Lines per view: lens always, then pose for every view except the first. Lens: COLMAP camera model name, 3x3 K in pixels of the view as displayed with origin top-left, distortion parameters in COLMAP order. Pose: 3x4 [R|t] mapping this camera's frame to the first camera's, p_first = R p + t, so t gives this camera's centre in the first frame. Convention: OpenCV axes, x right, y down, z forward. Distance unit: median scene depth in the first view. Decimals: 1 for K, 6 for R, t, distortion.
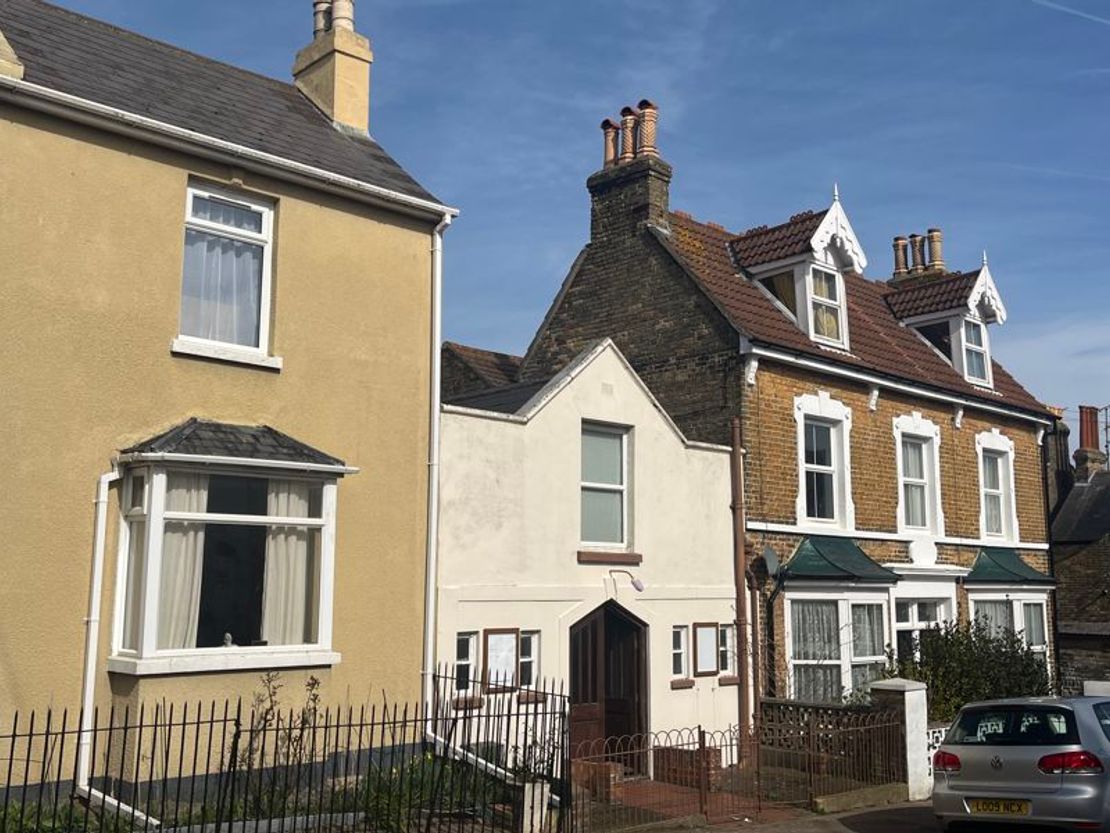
lens RADIAL K [[1235.8, 0, 555.0], [0, 1235.8, 416.5], [0, 0, 1]] dist [0.082336, -0.038221]
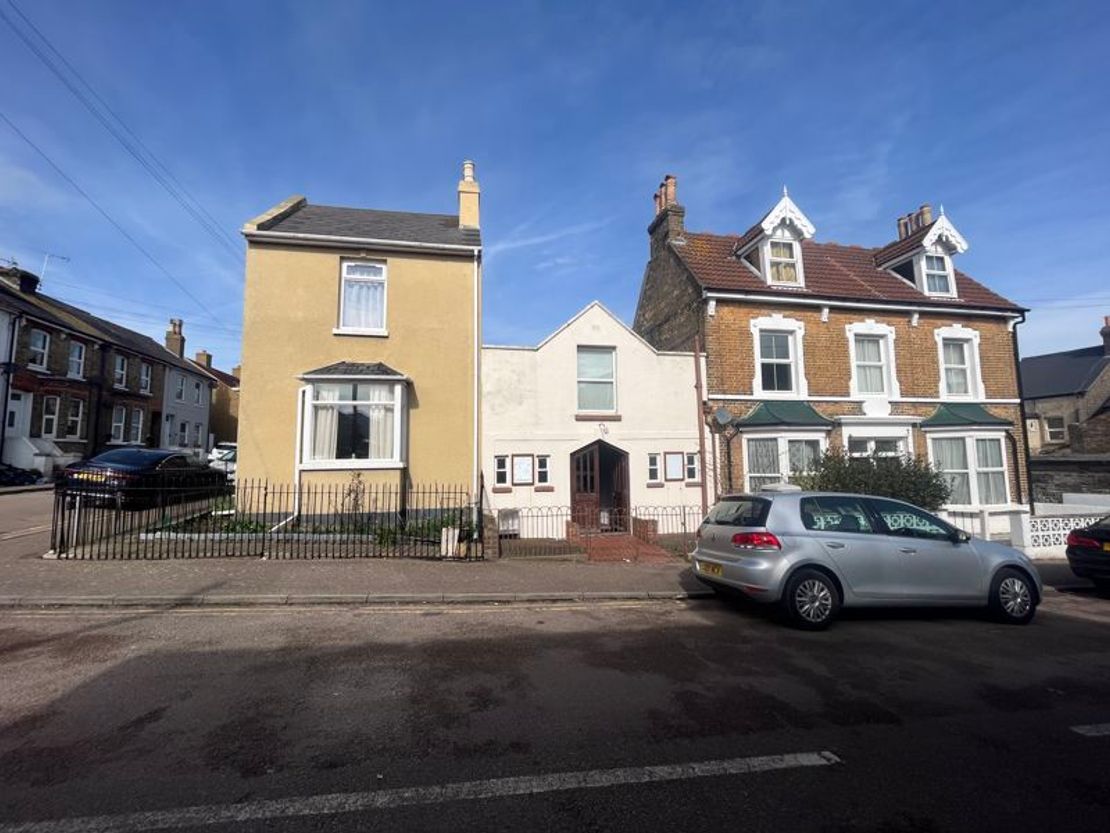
lens RADIAL K [[491.2, 0, 555.0], [0, 491.2, 416.5], [0, 0, 1]] dist [0.000164, 0.000348]
pose [[0.825691, -0.055912, -0.561345, 0.341539], [0.090874, 0.995263, 0.034536, 0.068113], [0.556755, -0.079527, 0.826861, 0.292317]]
